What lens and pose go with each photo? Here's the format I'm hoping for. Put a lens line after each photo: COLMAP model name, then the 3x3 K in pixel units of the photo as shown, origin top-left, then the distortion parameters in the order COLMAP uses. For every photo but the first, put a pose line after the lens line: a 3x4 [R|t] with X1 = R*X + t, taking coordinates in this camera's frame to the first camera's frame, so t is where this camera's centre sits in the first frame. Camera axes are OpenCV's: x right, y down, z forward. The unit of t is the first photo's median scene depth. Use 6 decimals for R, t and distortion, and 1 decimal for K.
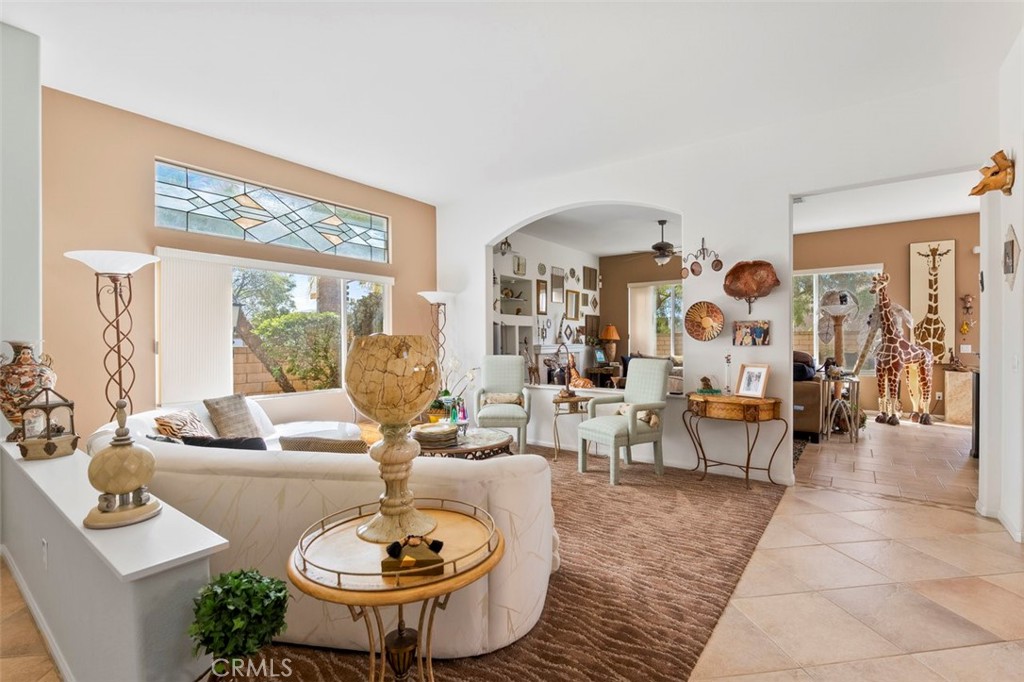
lens RADIAL K [[467.5, 0, 512.0], [0, 467.5, 341.0], [0, 0, 1]] dist [-0.010295, 0.000006]
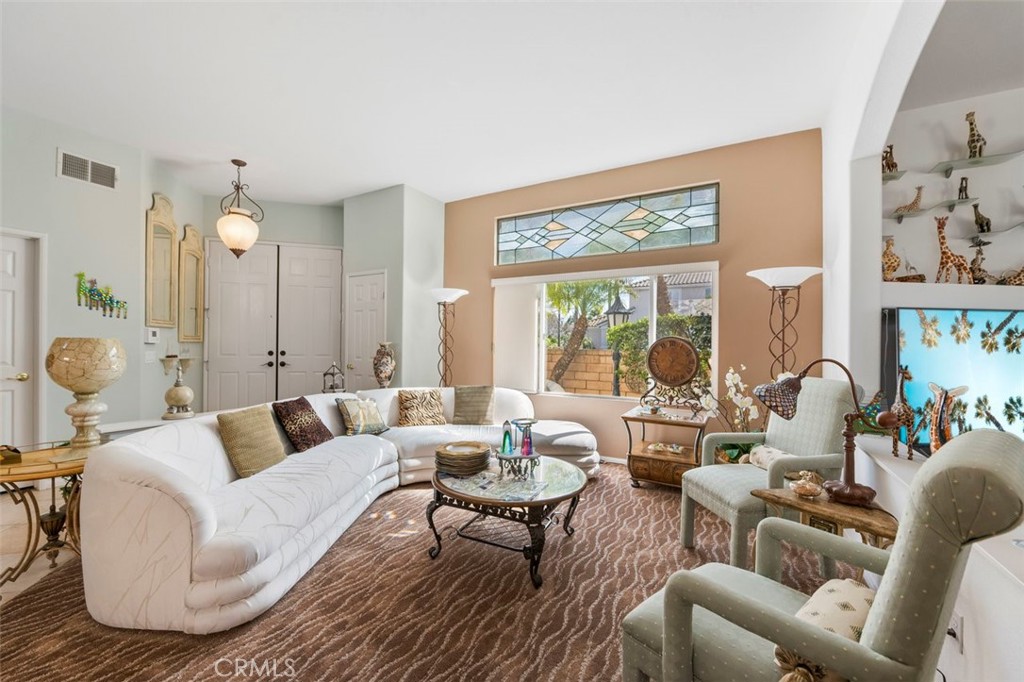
lens RADIAL K [[406.0, 0, 513.9], [0, 406.0, 348.5], [0, 0, 1]] dist [0.000041, -0.000050]
pose [[0.141561, 0.018556, -0.989756, 0.284564], [-0.007413, 0.999816, 0.017684, -0.004015], [0.989902, 0.004834, 0.141673, 0.482592]]
